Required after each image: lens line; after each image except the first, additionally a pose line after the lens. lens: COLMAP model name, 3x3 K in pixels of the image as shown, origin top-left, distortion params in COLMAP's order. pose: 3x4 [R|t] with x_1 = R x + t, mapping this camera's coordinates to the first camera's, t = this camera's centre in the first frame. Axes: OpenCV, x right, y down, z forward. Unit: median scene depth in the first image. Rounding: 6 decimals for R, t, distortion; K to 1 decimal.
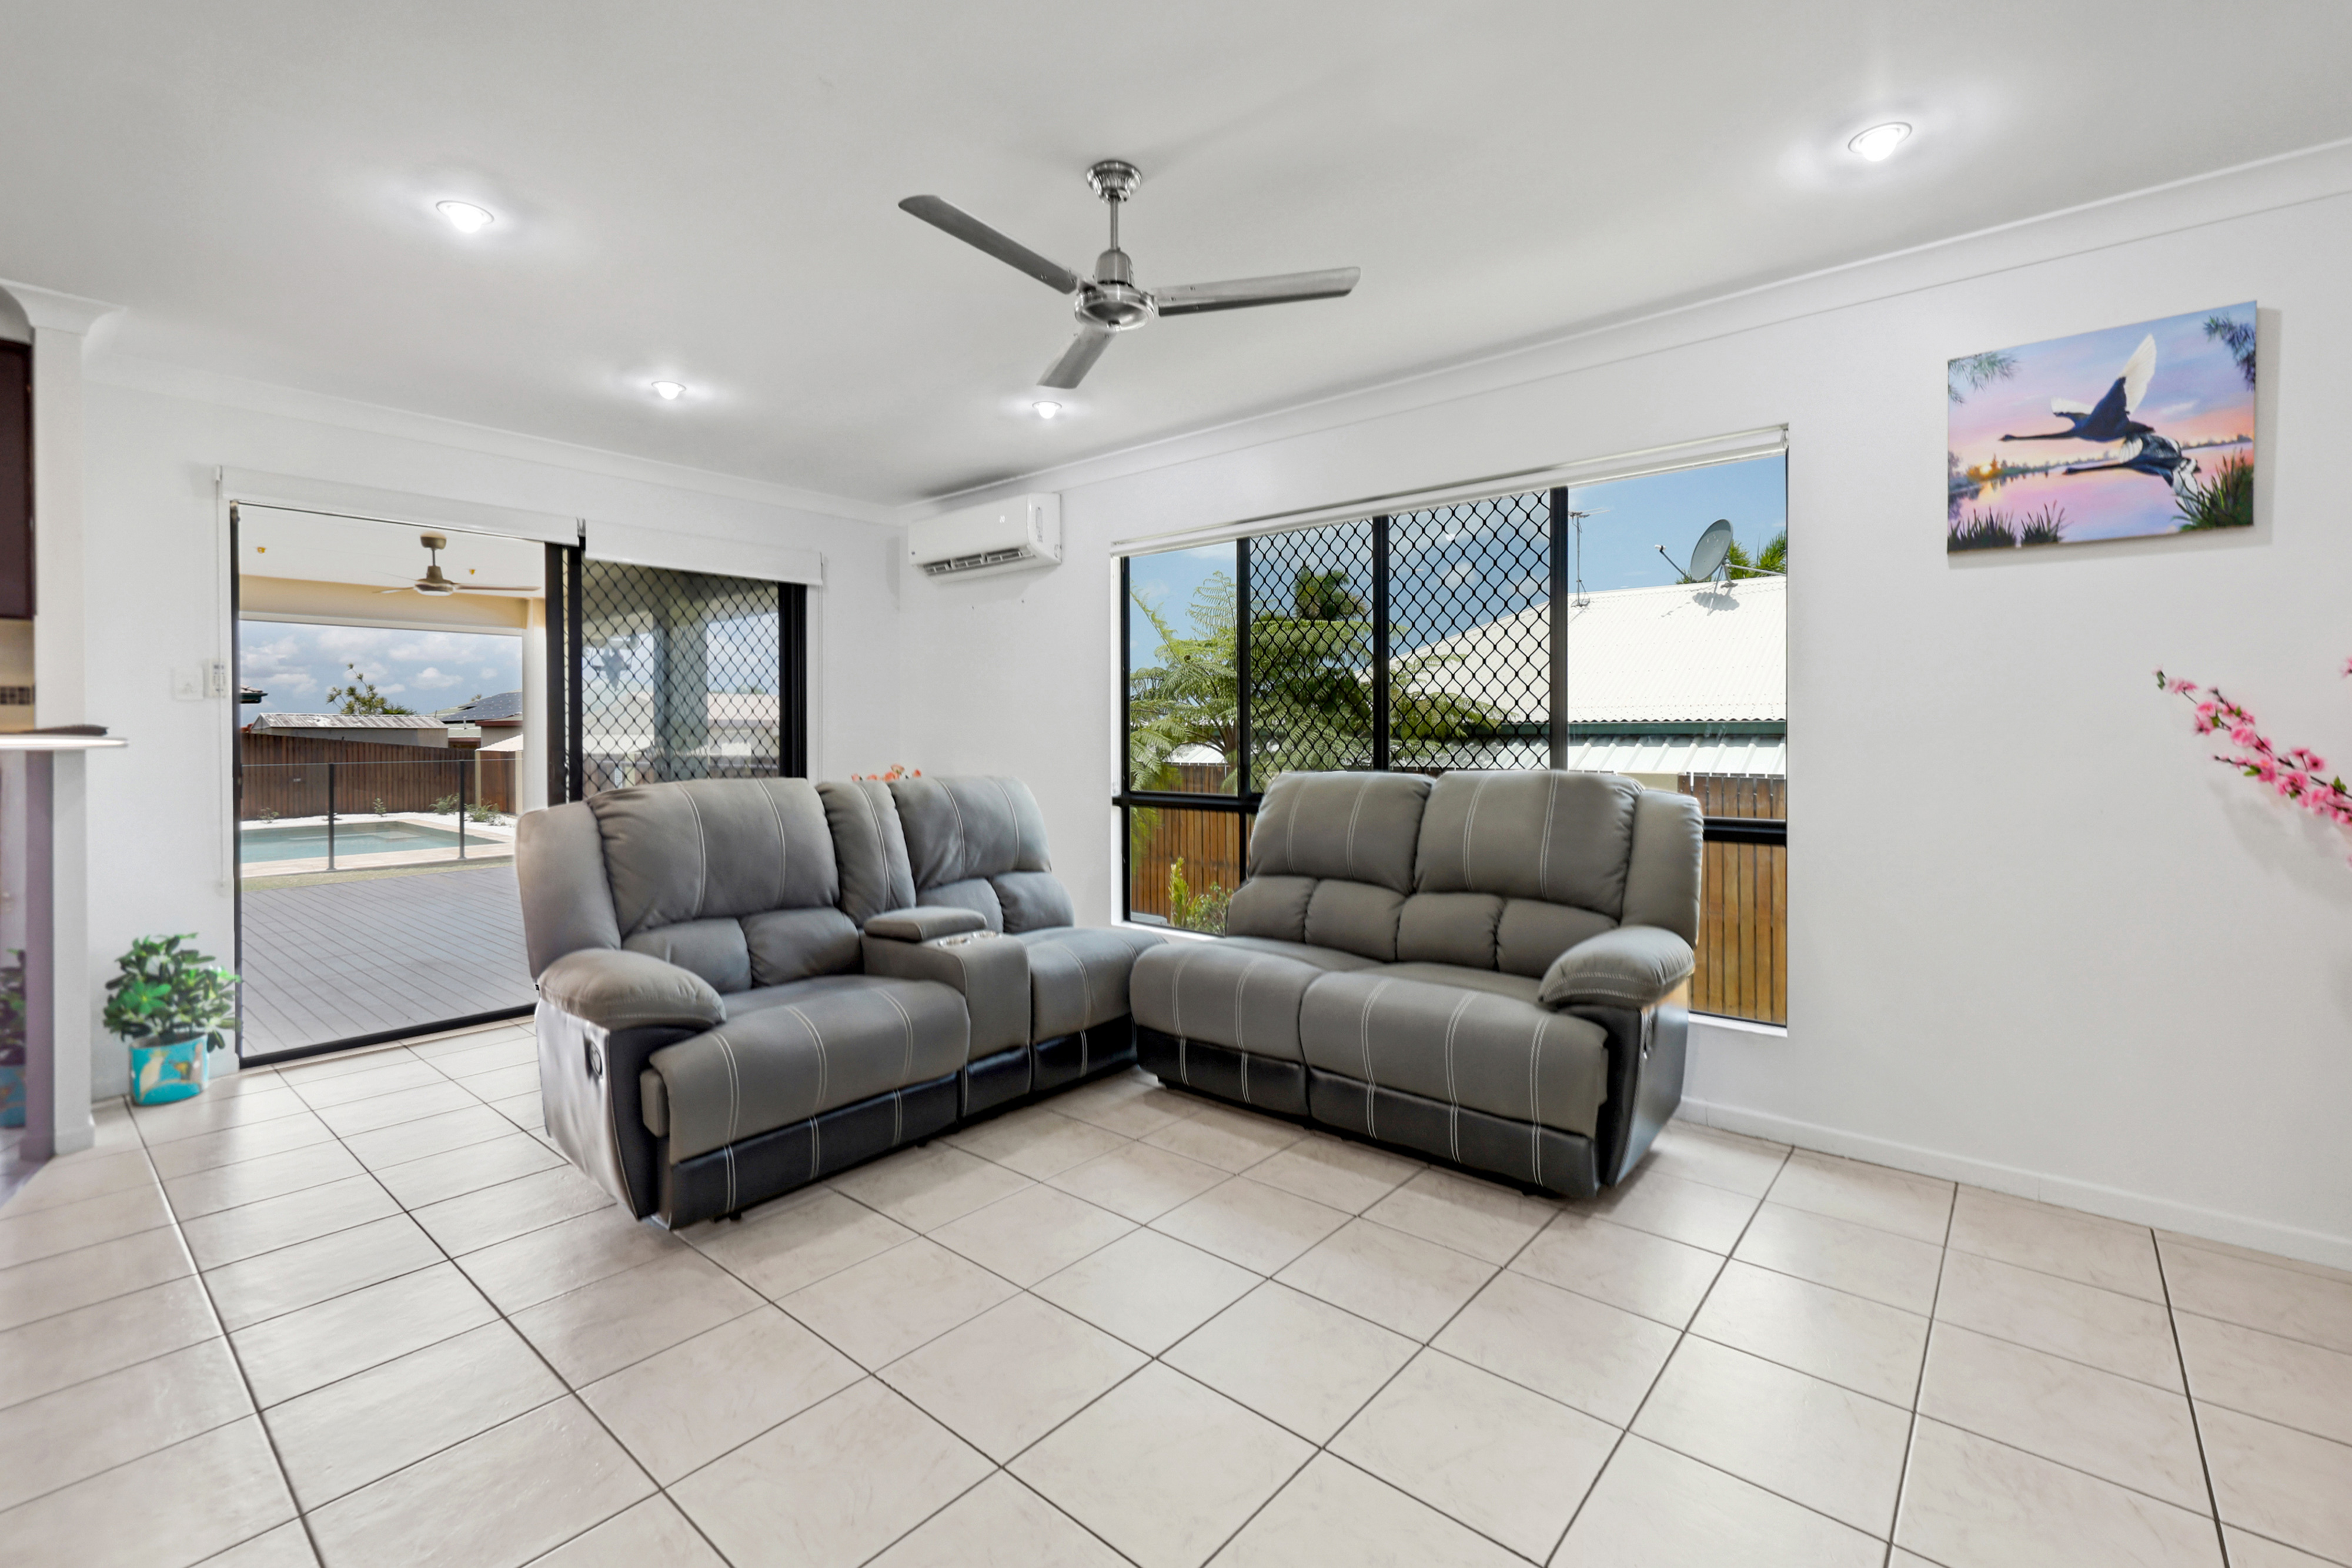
lens RADIAL K [[979.9, 0, 1185.9], [0, 979.9, 737.2], [0, 0, 1]] dist [0.007509, -0.000163]
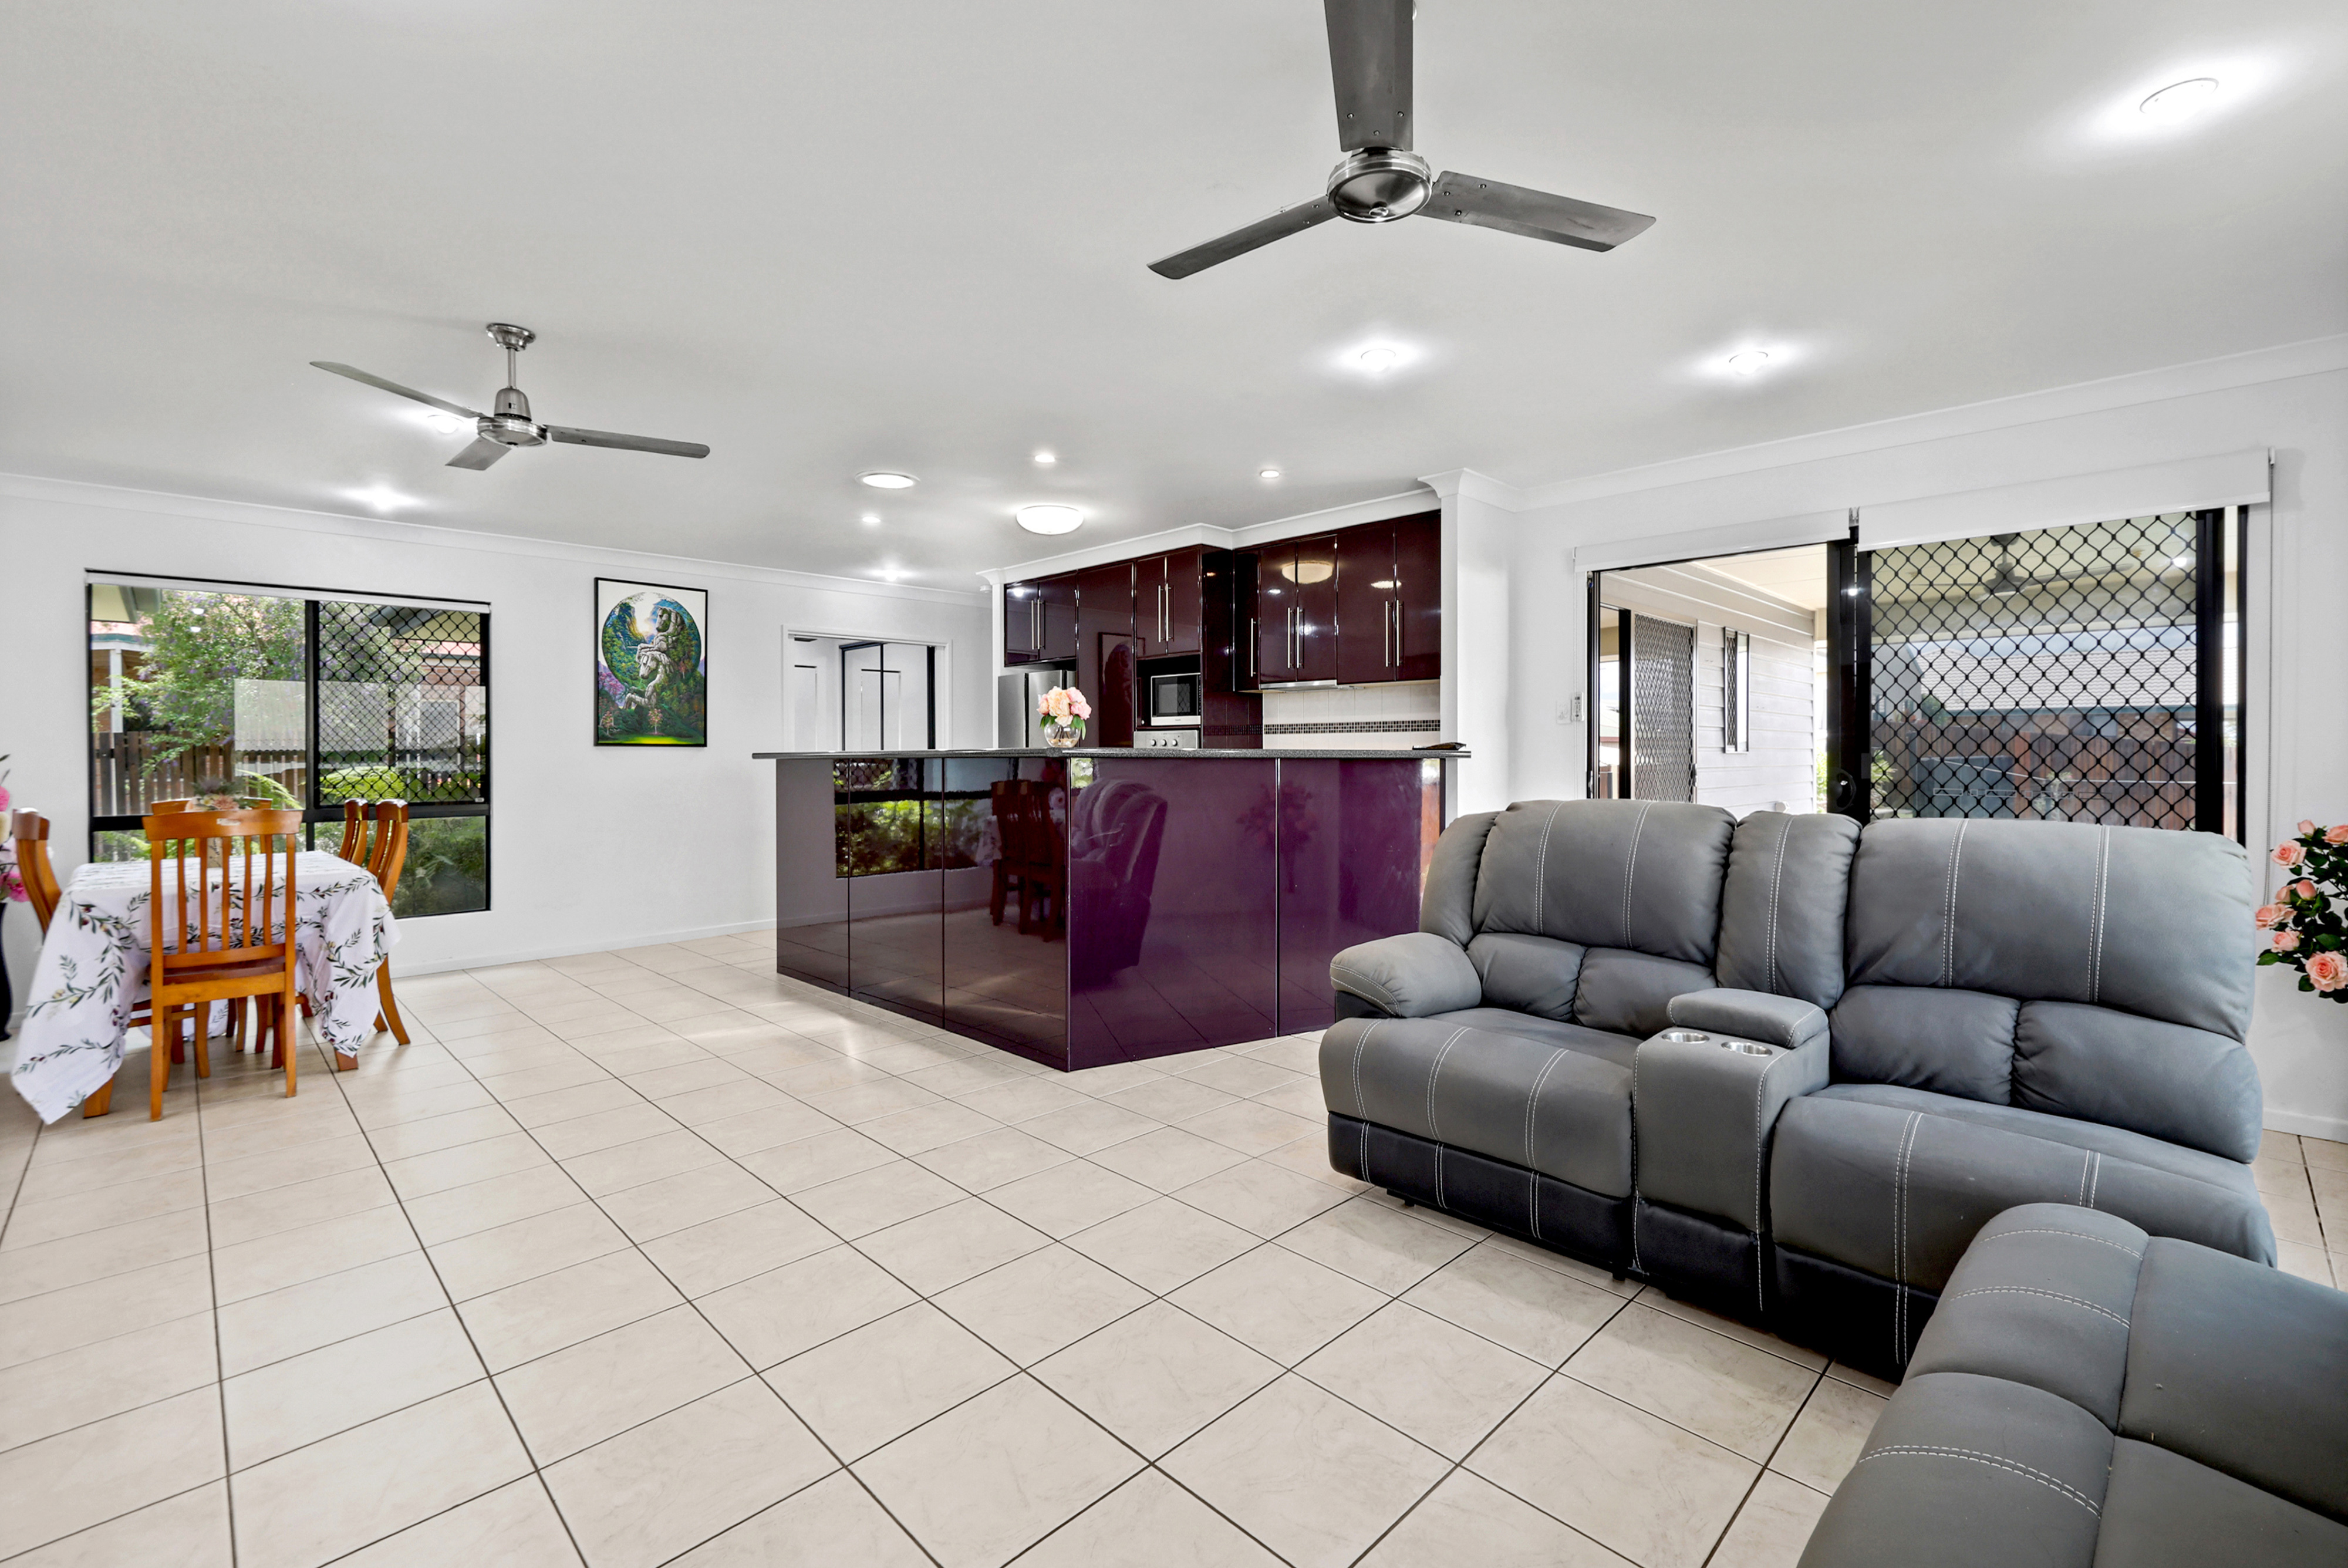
lens RADIAL K [[1035.0, 0, 1169.9], [0, 1035.0, 745.7], [0, 0, 1]] dist [-0.000201, -0.000240]
pose [[-0.088663, -0.000663, -0.996061, 0.492662], [-0.002144, 0.999998, -0.000474, -0.004845], [0.996059, 0.002094, -0.088665, 0.607027]]
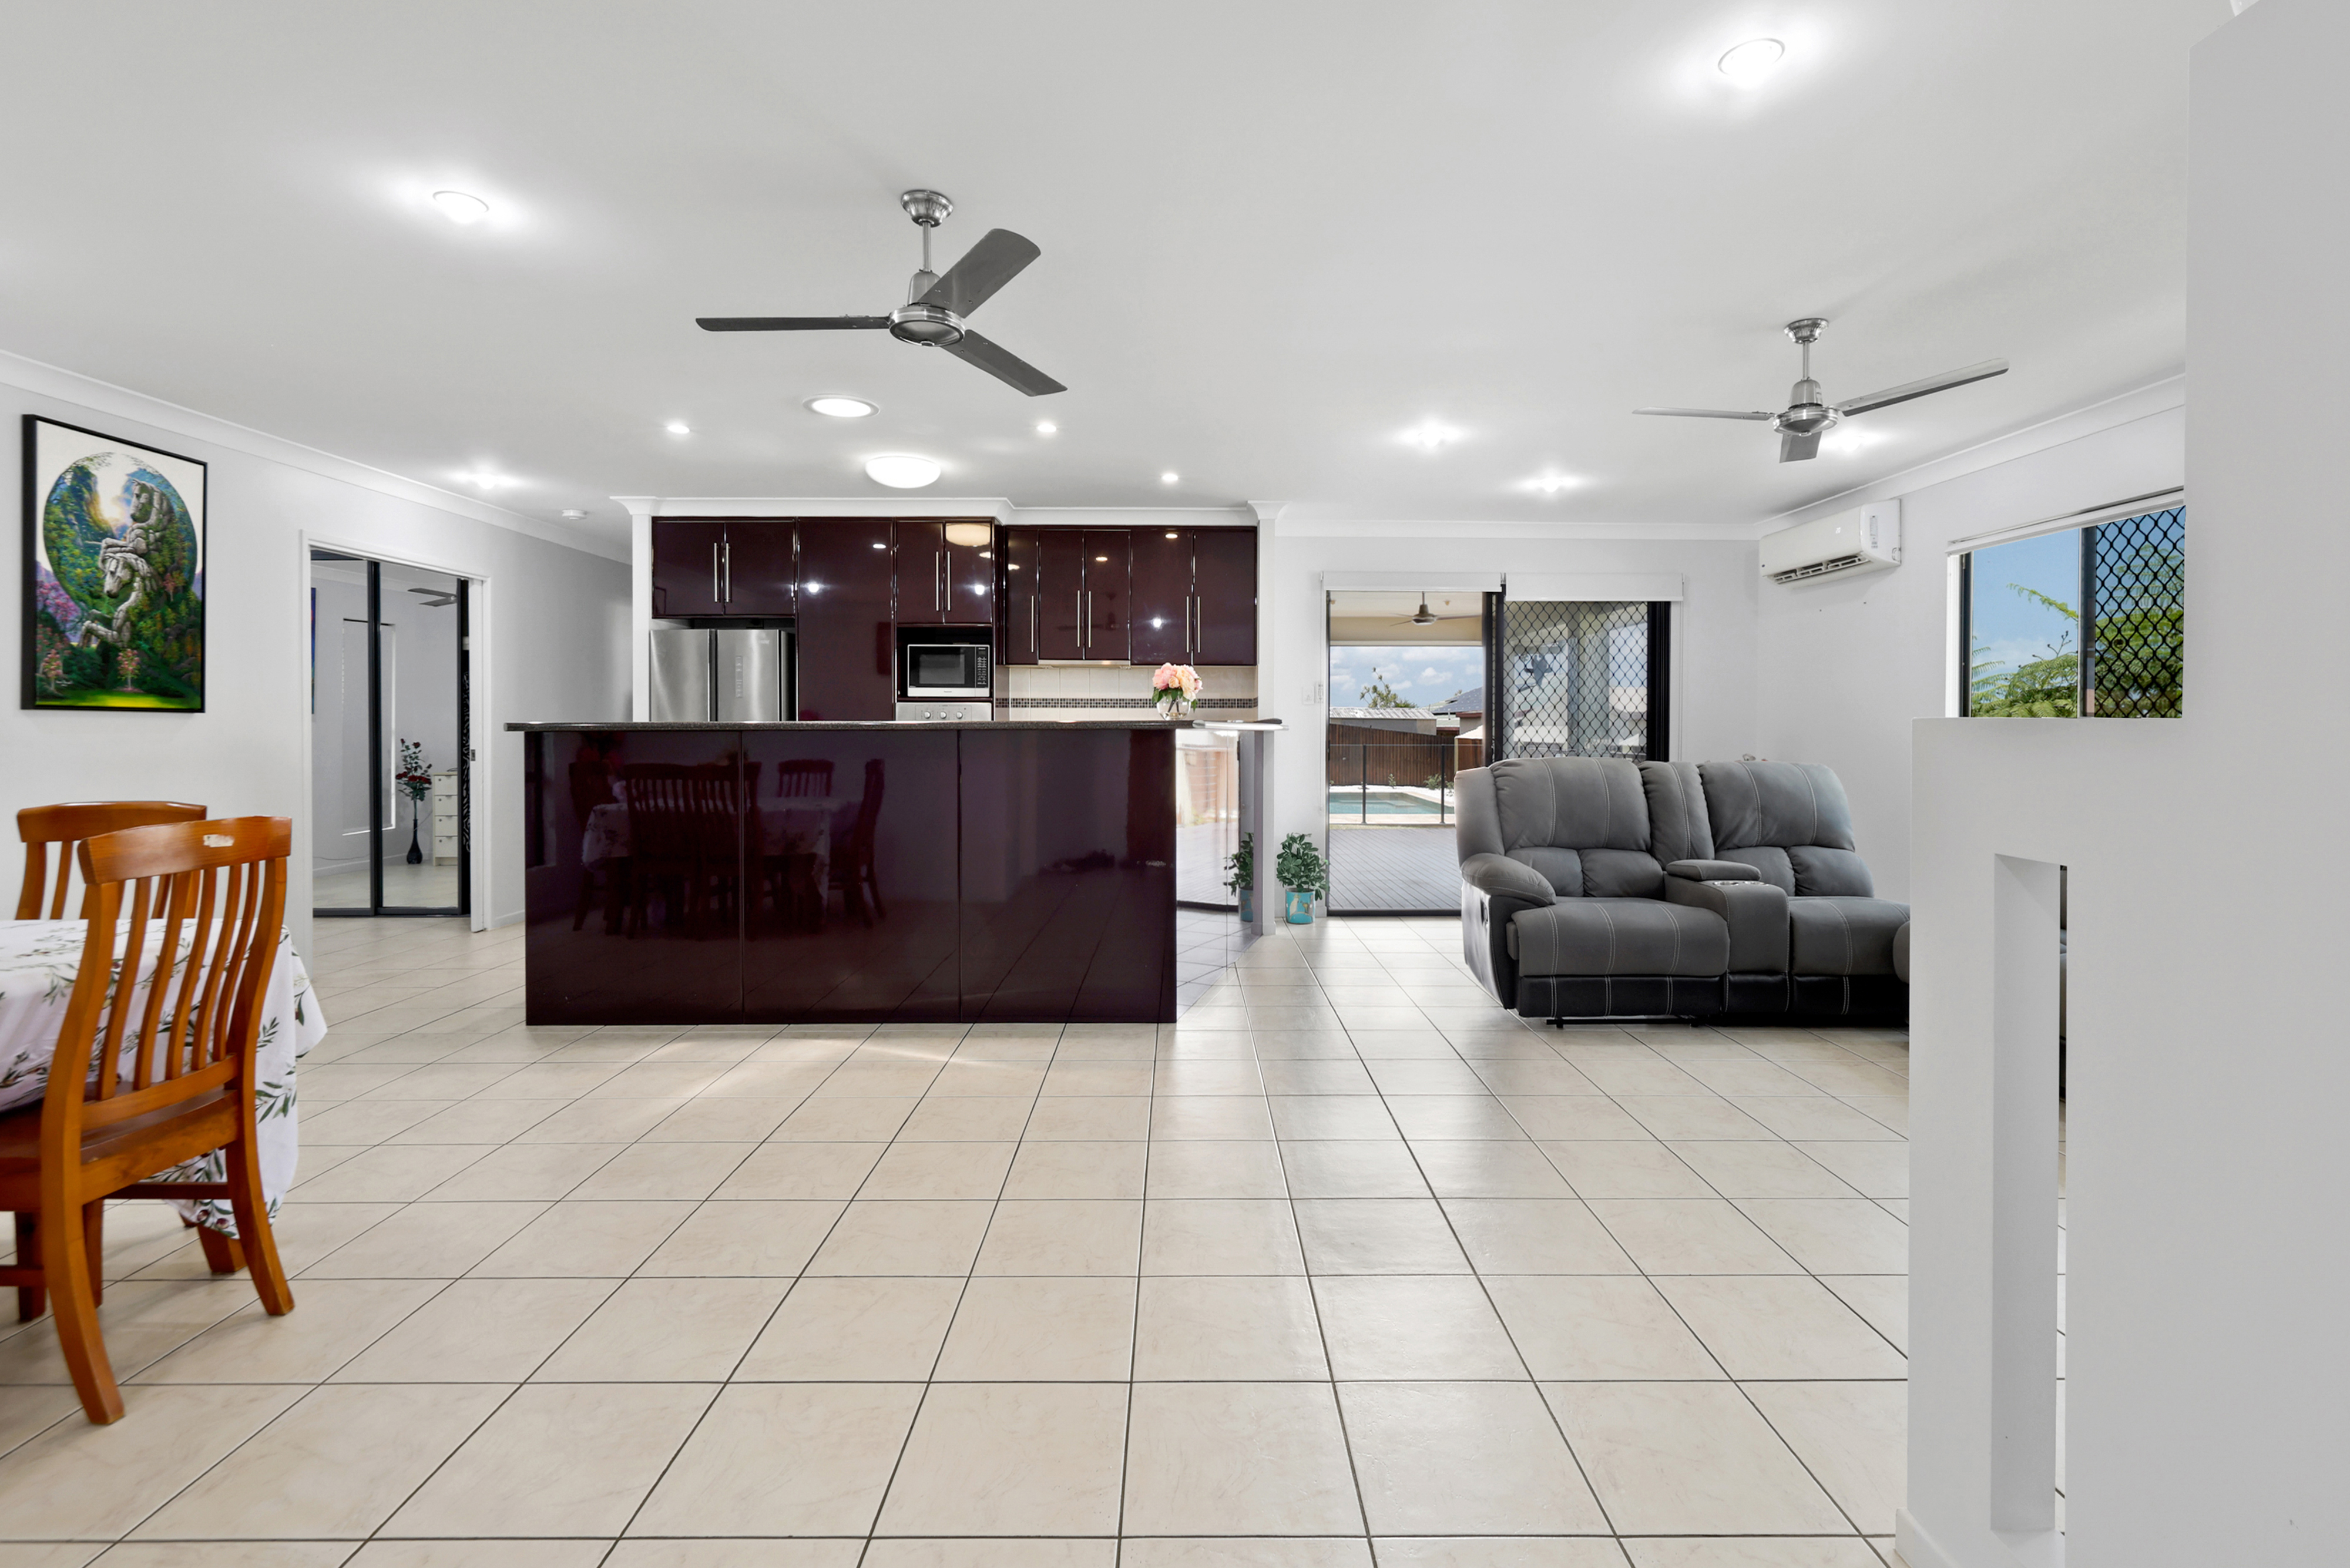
lens RADIAL K [[1064.0, 0, 1212.4], [0, 1064.0, 729.4], [0, 0, 1]] dist [-0.013855, 0.000059]
pose [[0.656582, 0.010583, -0.754180, 0.343086], [-0.010540, 0.999933, 0.004855, 0.000463], [0.754181, 0.004761, 0.656649, -0.413591]]
